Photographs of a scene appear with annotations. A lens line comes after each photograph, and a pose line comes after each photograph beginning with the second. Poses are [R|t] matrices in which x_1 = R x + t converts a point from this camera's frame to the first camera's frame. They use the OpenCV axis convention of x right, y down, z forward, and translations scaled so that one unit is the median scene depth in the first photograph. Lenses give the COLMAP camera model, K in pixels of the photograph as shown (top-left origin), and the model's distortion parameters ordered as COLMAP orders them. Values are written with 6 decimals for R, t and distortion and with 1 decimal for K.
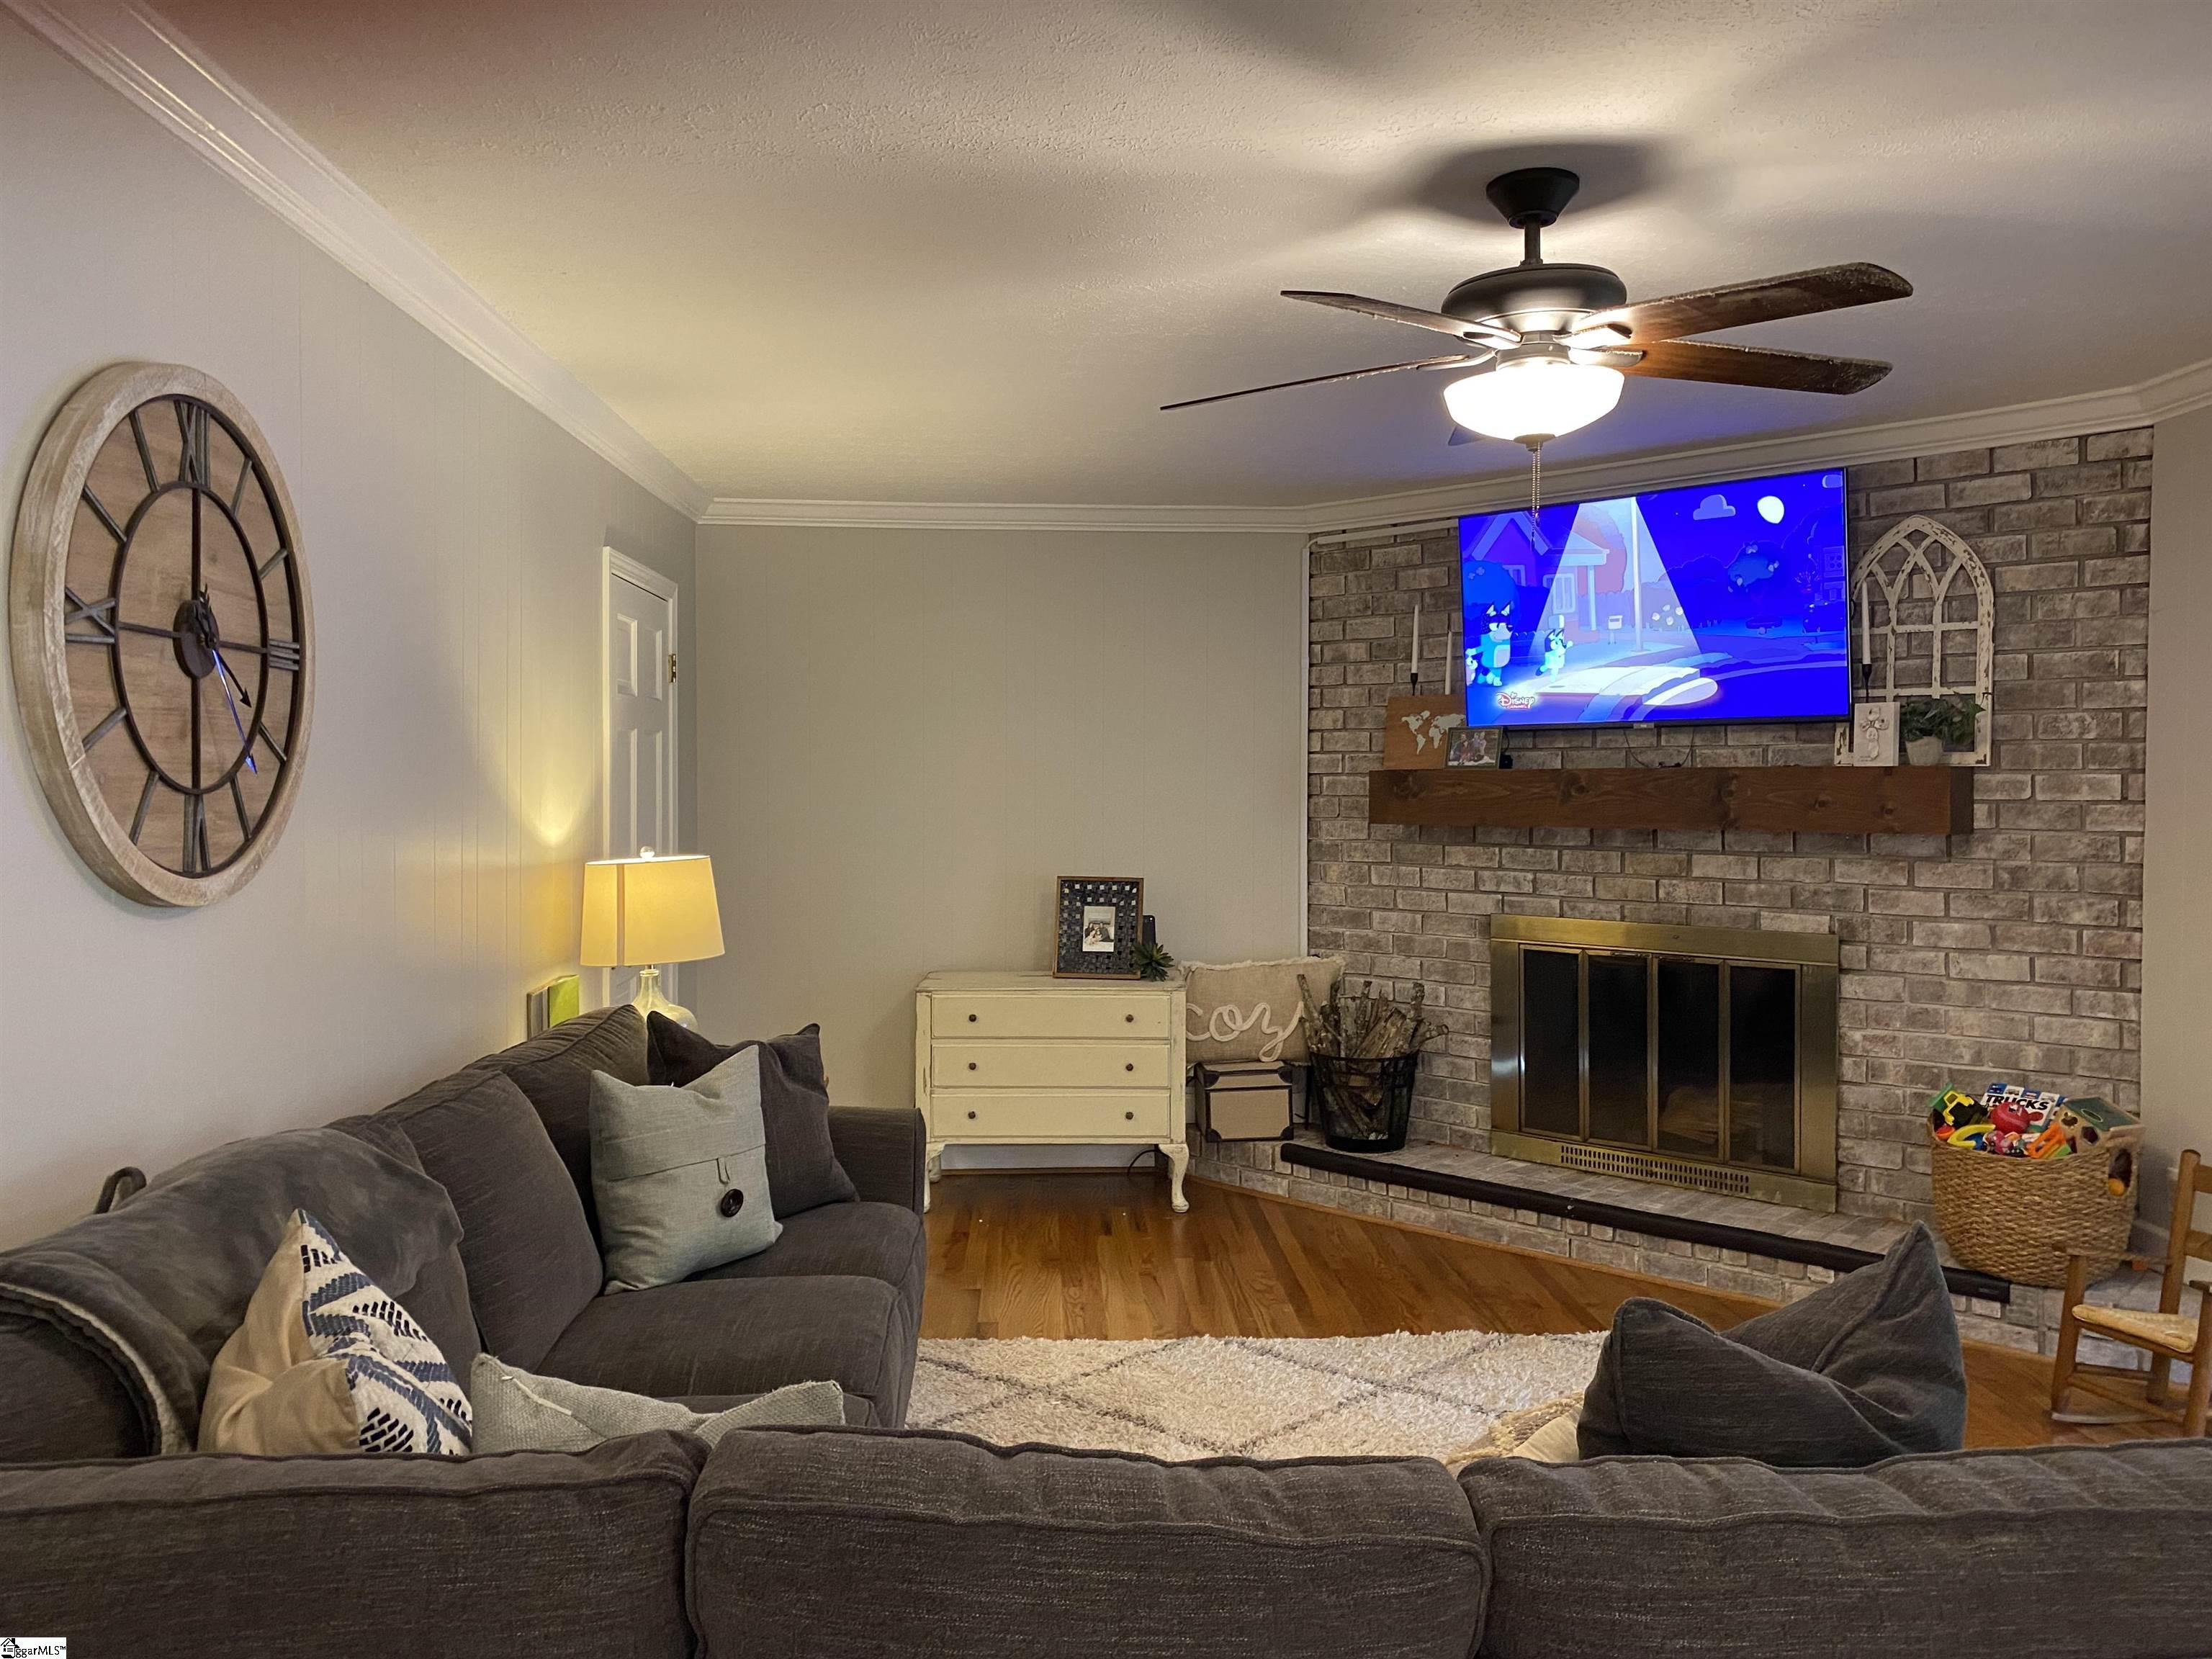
lens RADIAL K [[1696.2, 0, 1109.7], [0, 1696.2, 816.2], [0, 0, 1]] dist [0.064020, -0.059271]
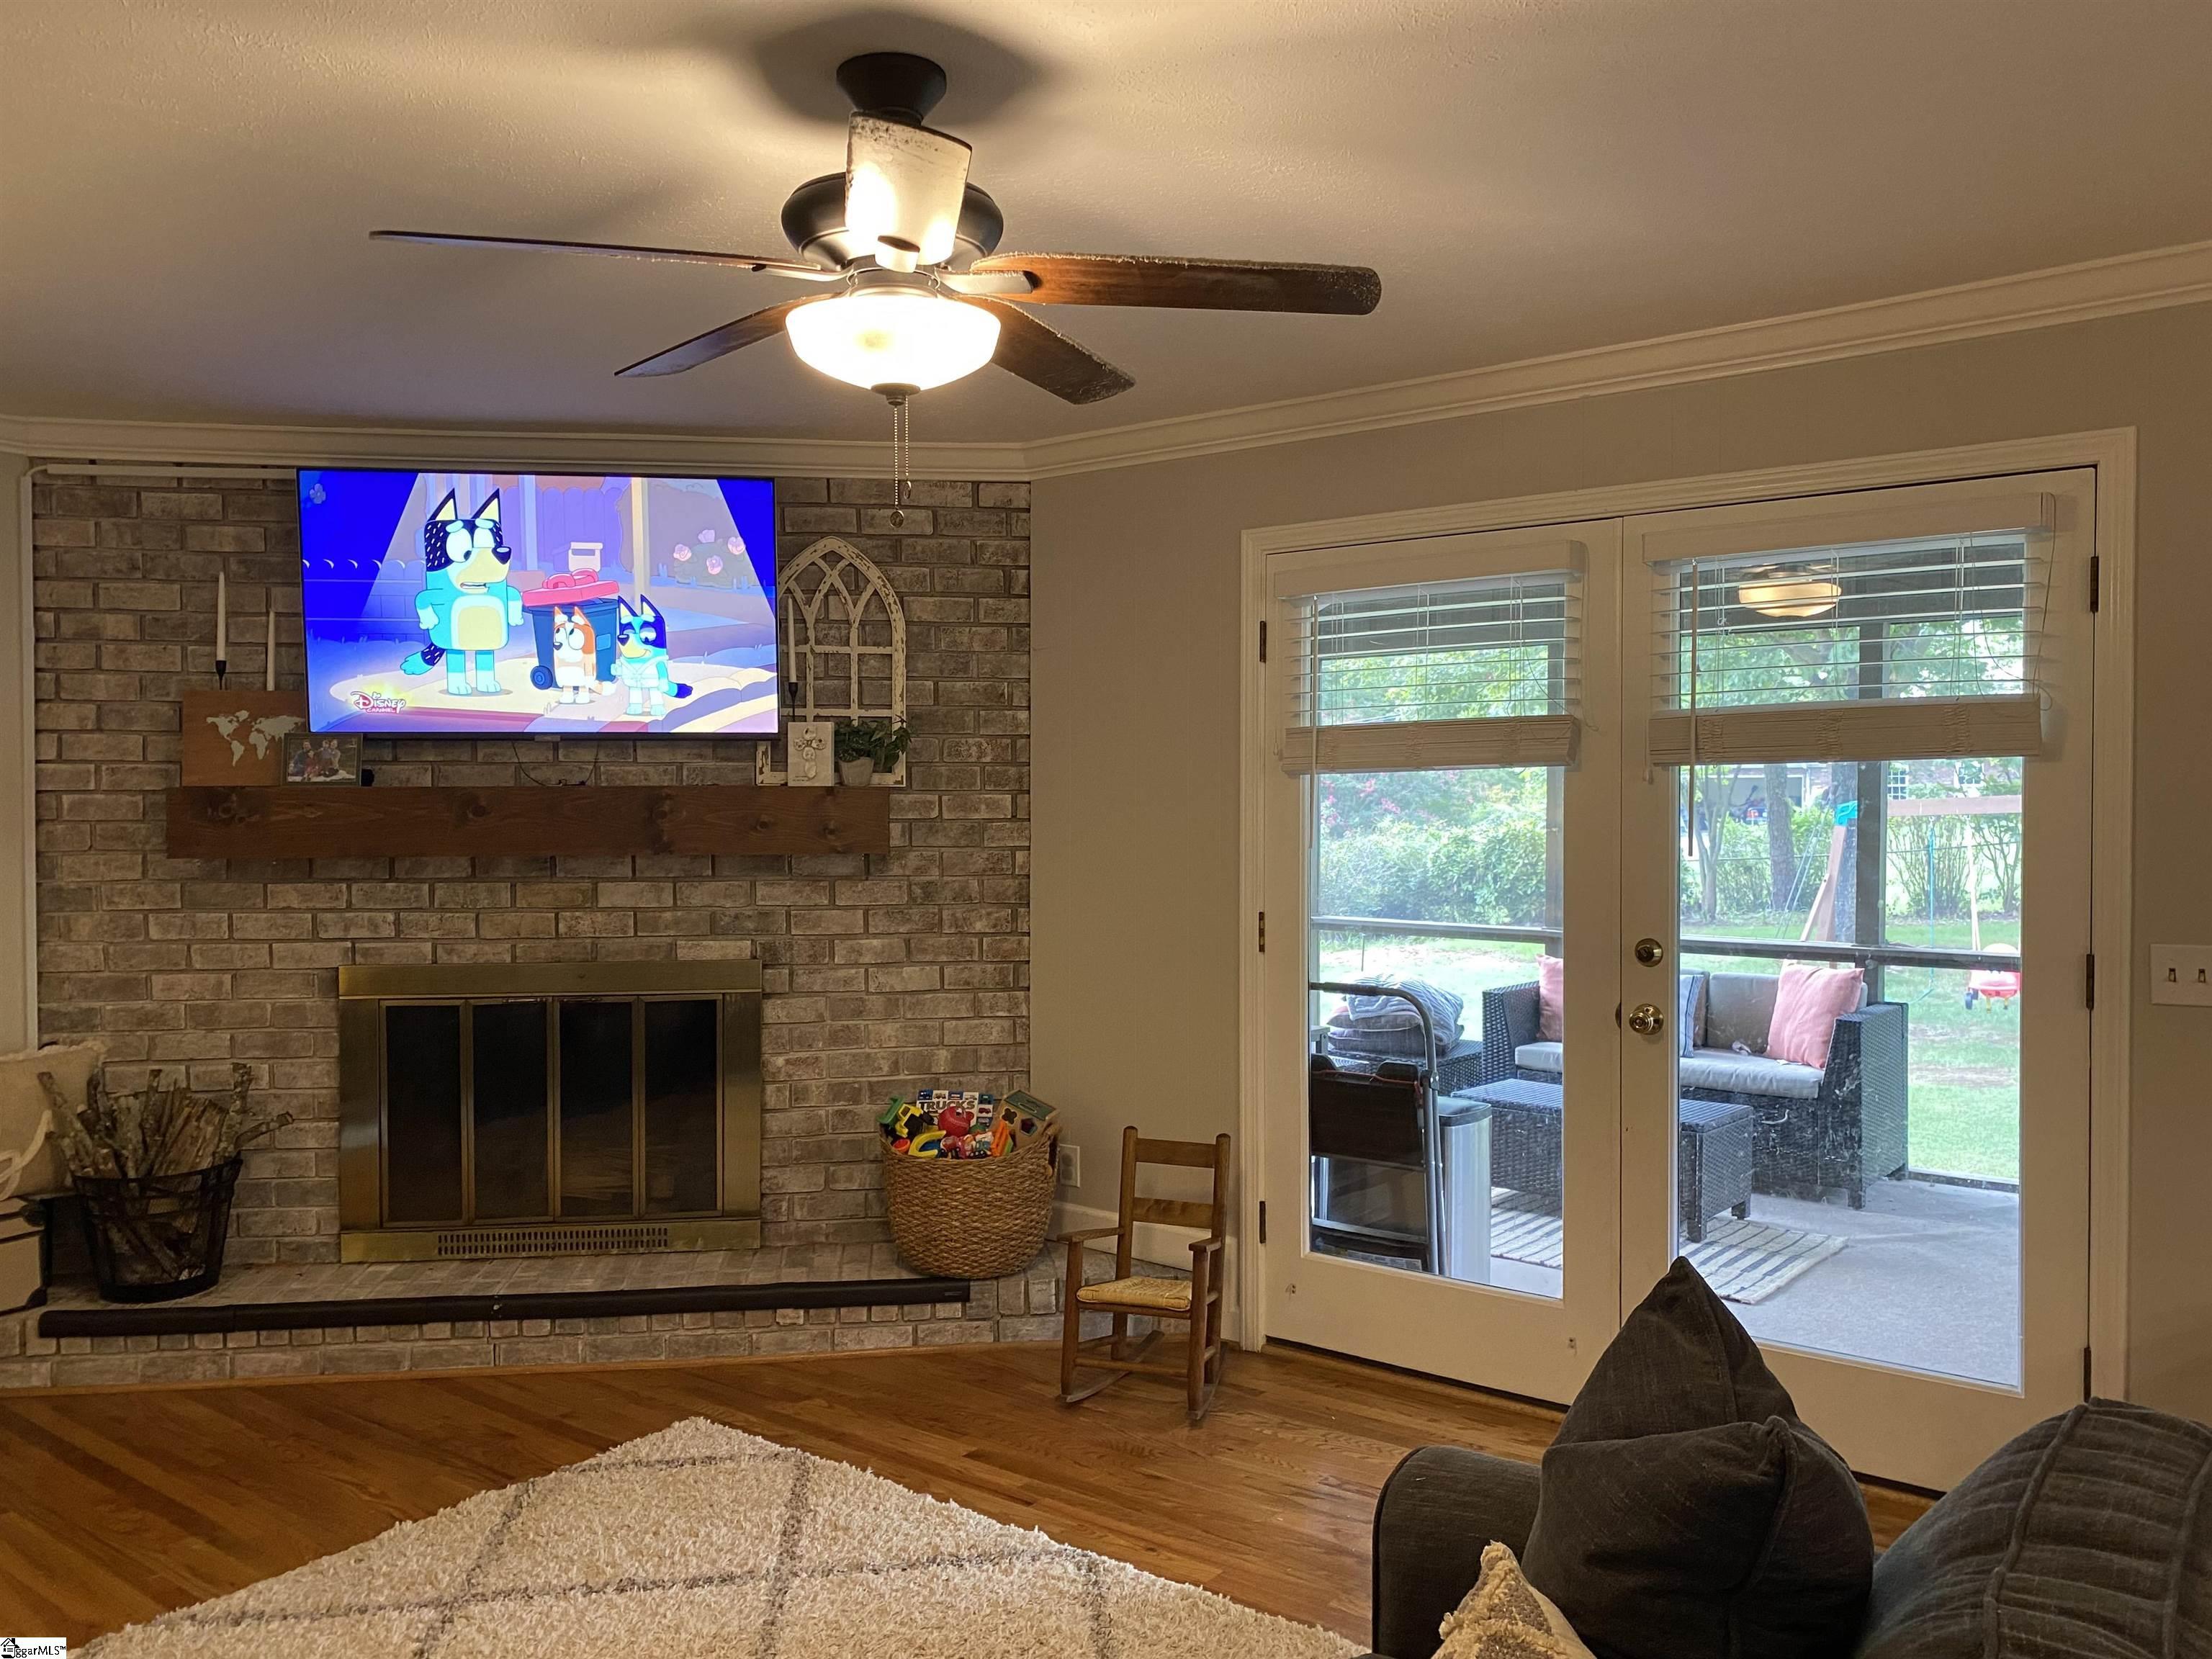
lens RADIAL K [[1696.2, 0, 1112.2], [0, 1696.2, 825.9], [0, 0, 1]] dist [0.064020, -0.059271]
pose [[0.644636, -0.014257, 0.764357, -0.177177], [0.016752, 0.999849, 0.004521, -0.007164], [-0.764306, 0.009890, 0.644778, 0.218863]]
